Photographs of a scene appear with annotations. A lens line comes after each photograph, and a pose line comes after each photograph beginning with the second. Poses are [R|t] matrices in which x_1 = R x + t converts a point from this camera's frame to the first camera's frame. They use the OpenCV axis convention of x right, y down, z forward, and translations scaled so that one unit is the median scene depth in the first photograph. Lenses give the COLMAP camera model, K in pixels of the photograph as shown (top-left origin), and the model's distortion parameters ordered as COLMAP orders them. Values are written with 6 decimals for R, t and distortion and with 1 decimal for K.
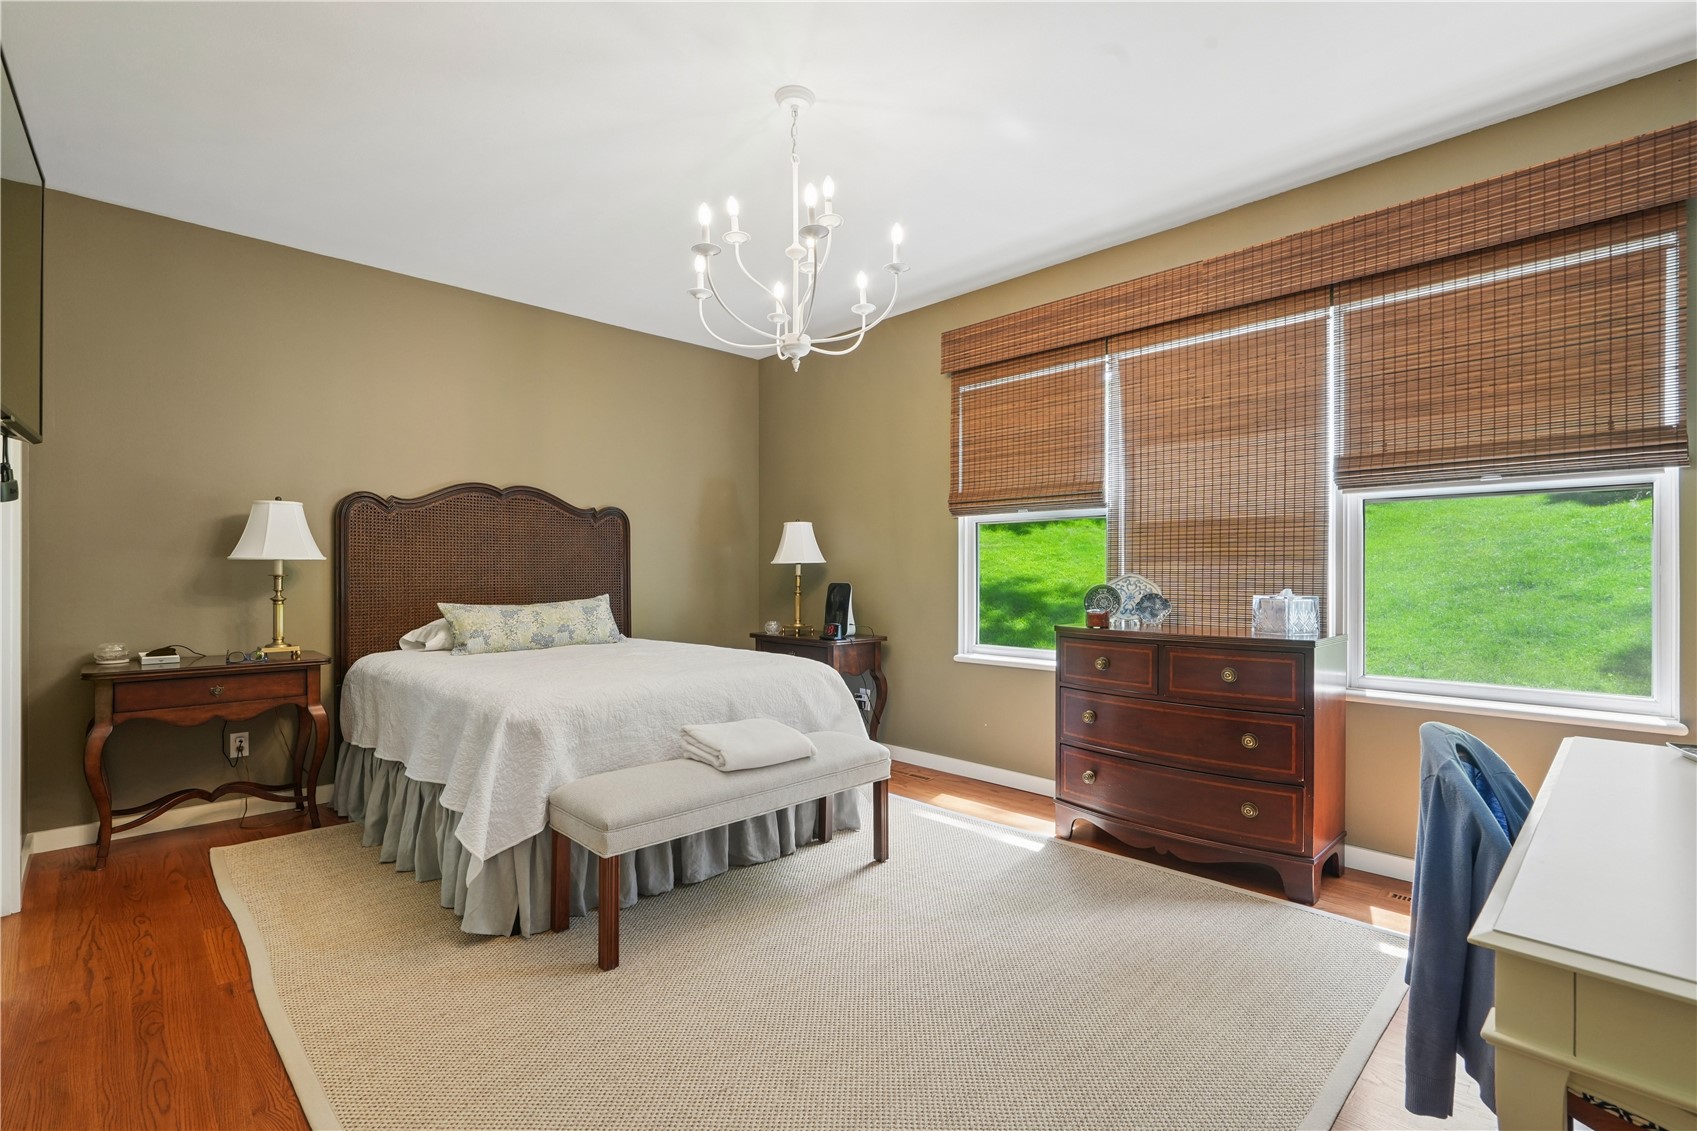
lens RADIAL K [[775.0, 0, 847.4], [0, 775.0, 576.8], [0, 0, 1]] dist [-0.000608, 0.000462]
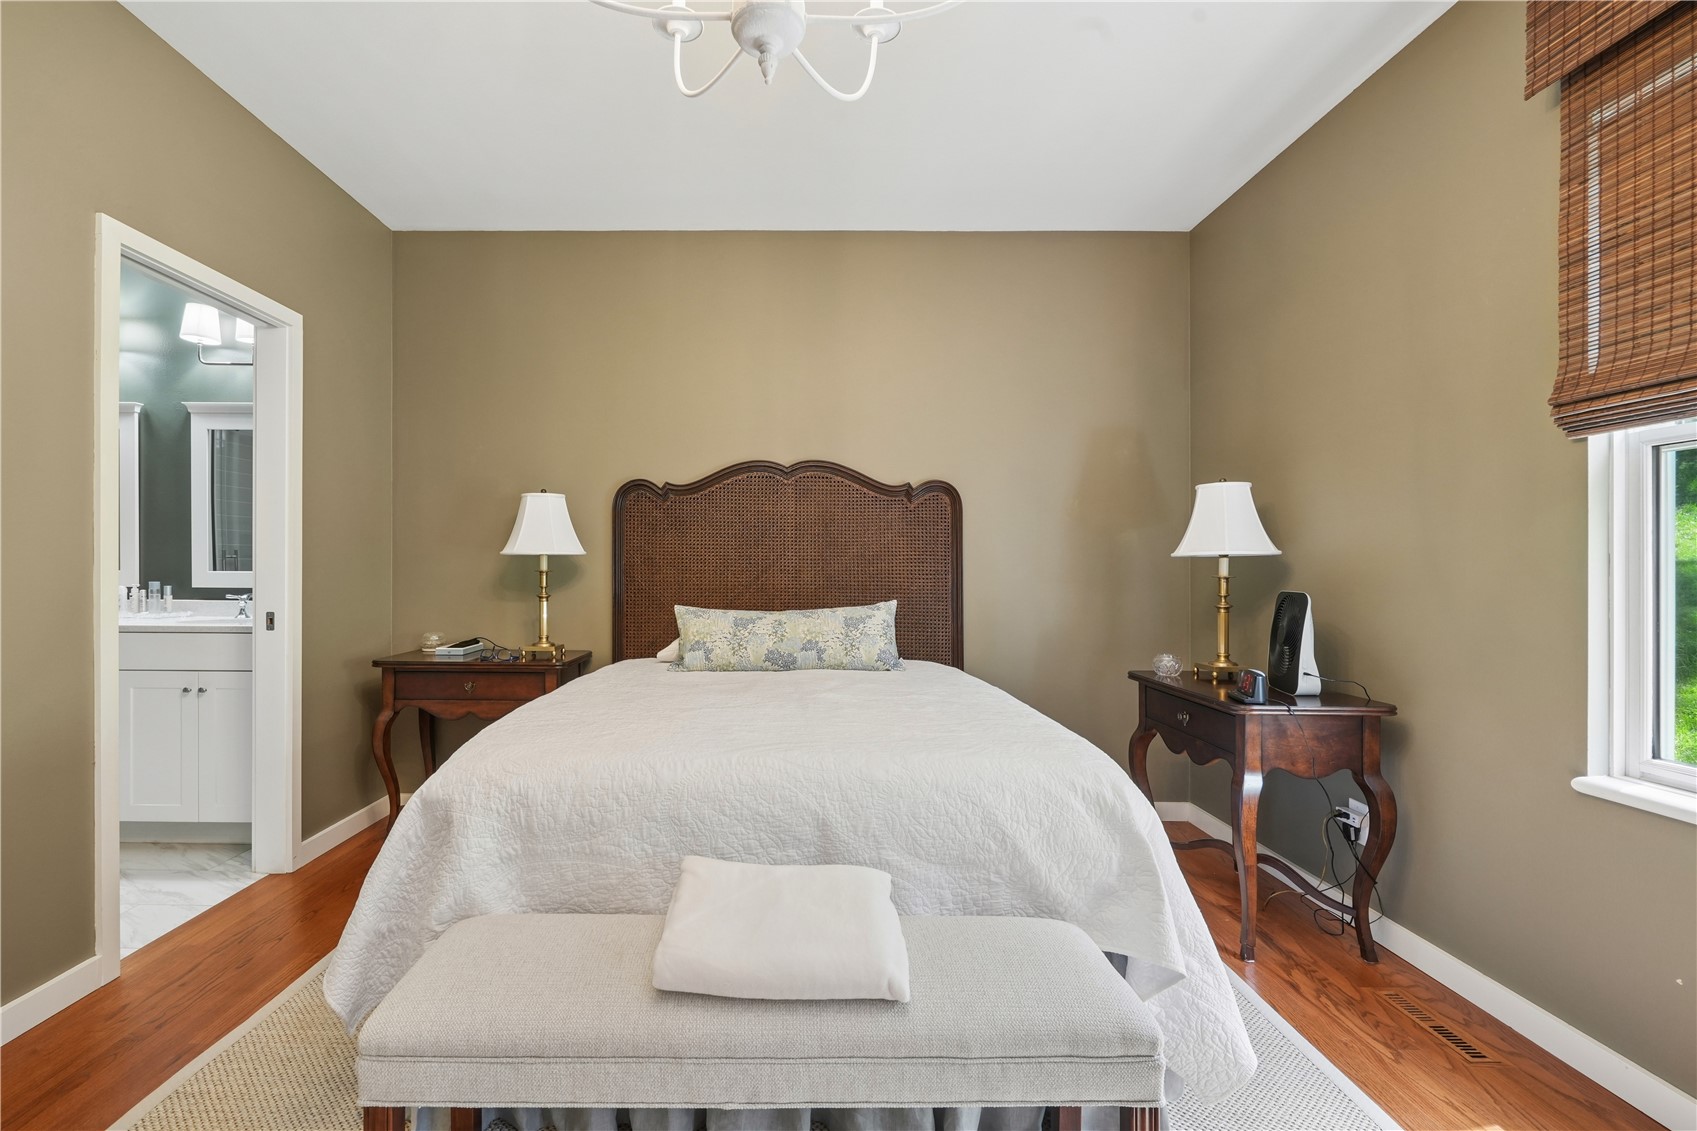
lens RADIAL K [[794.2, 0, 789.6], [0, 794.2, 568.6], [0, 0, 1]] dist [-0.002486, -0.001214]
pose [[0.705387, 0.002733, -0.708817, 0.147369], [-0.008958, 0.999947, -0.005059, -0.002508], [0.708766, 0.009918, 0.705374, 0.431463]]
